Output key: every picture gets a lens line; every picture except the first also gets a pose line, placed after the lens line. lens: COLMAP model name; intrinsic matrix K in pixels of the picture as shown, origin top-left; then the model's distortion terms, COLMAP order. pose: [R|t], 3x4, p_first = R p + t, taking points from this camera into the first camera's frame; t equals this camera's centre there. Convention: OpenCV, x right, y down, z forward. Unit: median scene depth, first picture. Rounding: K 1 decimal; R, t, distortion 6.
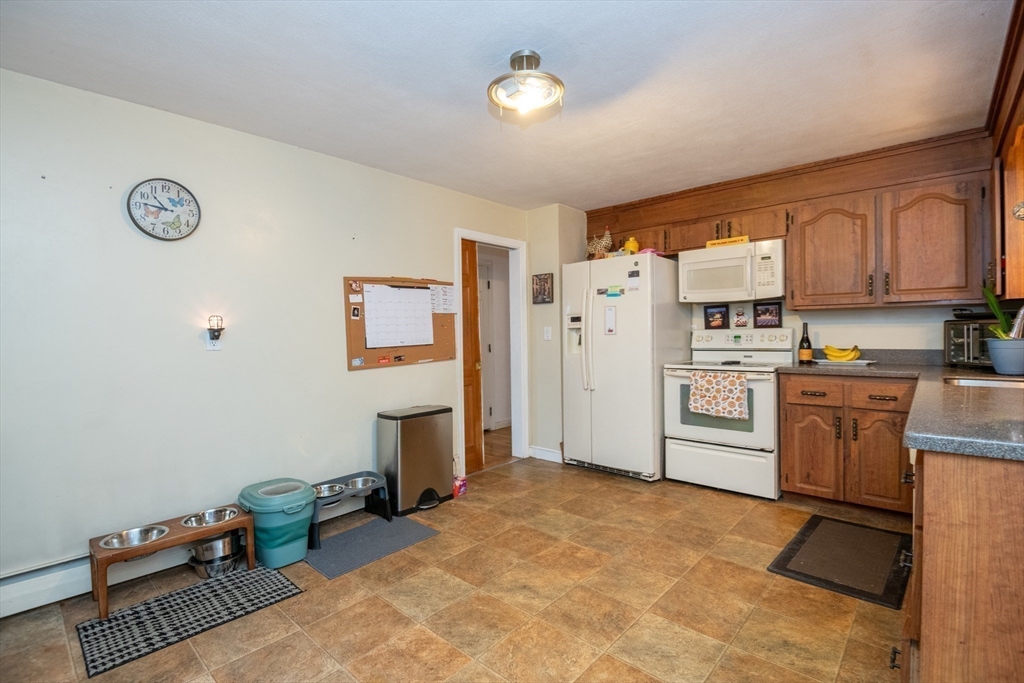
lens RADIAL K [[473.1, 0, 510.9], [0, 473.1, 337.2], [0, 0, 1]] dist [-0.002497, -0.001519]
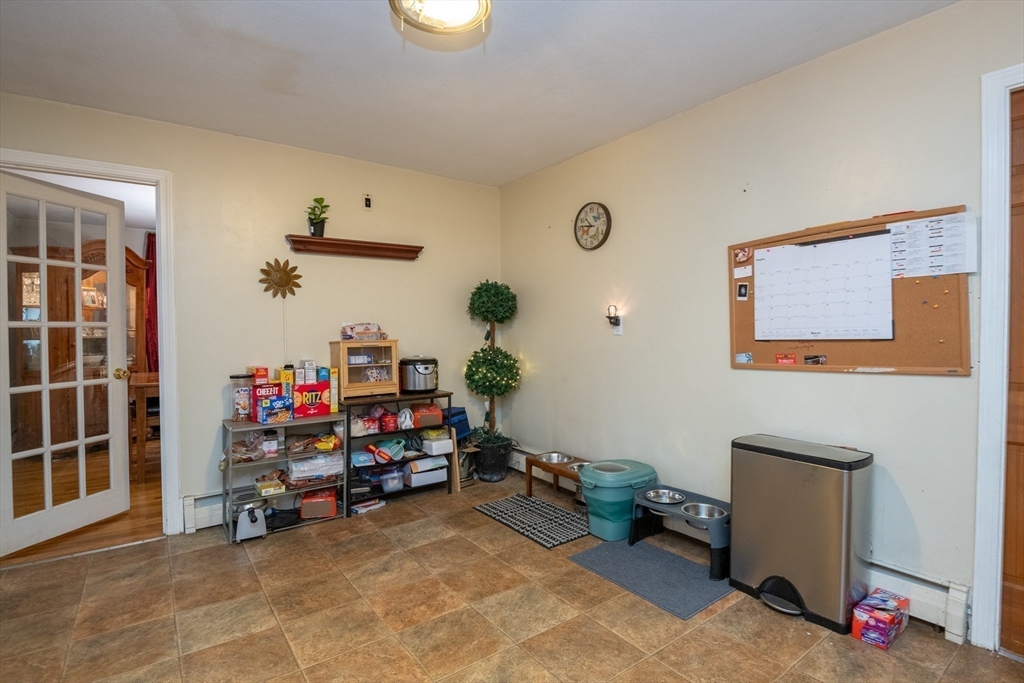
lens RADIAL K [[485.7, 0, 510.3], [0, 485.7, 340.3], [0, 0, 1]] dist [-0.006638, -0.001558]
pose [[-0.187846, 0.036771, -0.981510, 0.500679], [-0.001897, 0.999284, 0.037800, -0.003427], [0.982197, 0.008963, -0.187642, 0.805211]]
